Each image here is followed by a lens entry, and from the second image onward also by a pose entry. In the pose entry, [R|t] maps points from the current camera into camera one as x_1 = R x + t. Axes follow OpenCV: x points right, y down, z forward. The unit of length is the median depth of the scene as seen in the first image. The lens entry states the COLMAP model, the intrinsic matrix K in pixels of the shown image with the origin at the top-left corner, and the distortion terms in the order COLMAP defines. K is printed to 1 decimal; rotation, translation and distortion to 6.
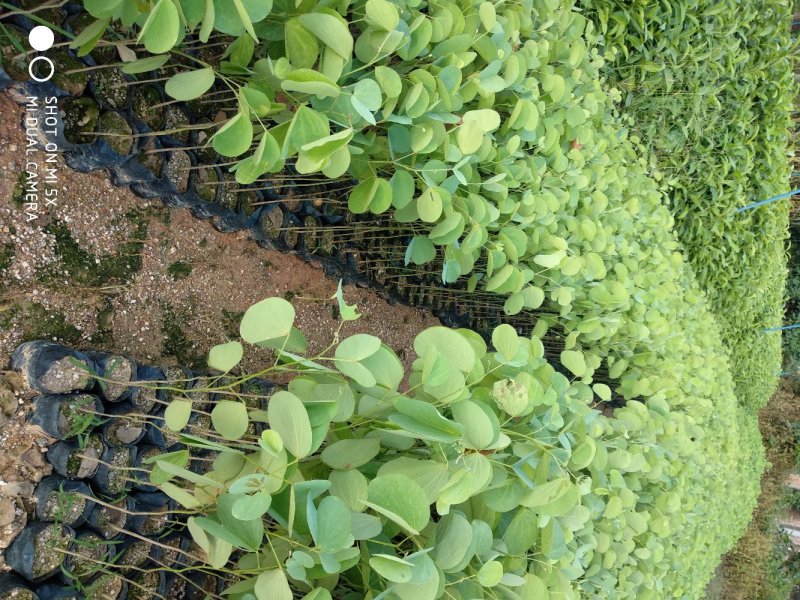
lens RADIAL K [[632.5, 0, 400.0], [0, 632.5, 300.0], [0, 0, 1]] dist [-0.000198, -0.002658]
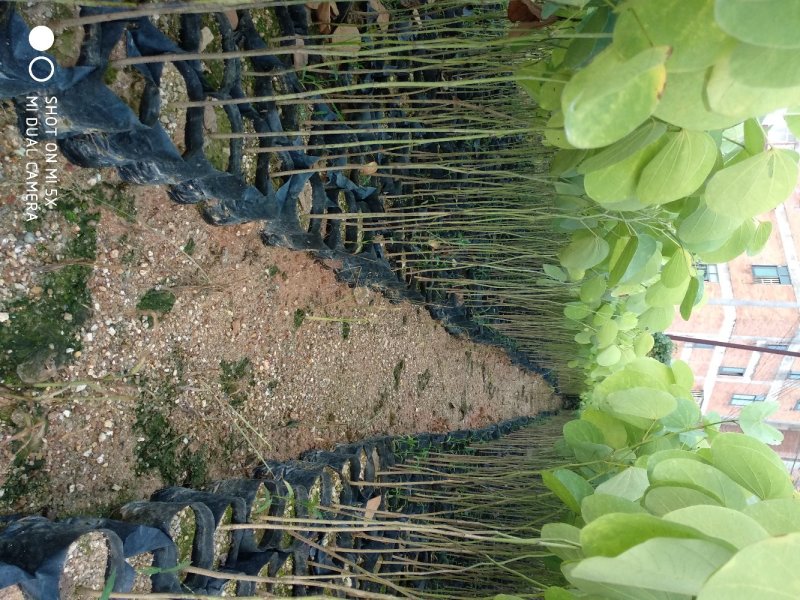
lens RADIAL K [[632.5, 0, 400.0], [0, 632.5, 300.0], [0, 0, 1]] dist [-0.000198, -0.002658]
pose [[0.970744, -0.052263, 0.234359, -0.287399], [0.034088, 0.996135, 0.080945, -0.090449], [-0.237683, -0.070588, 0.968774, 0.470136]]
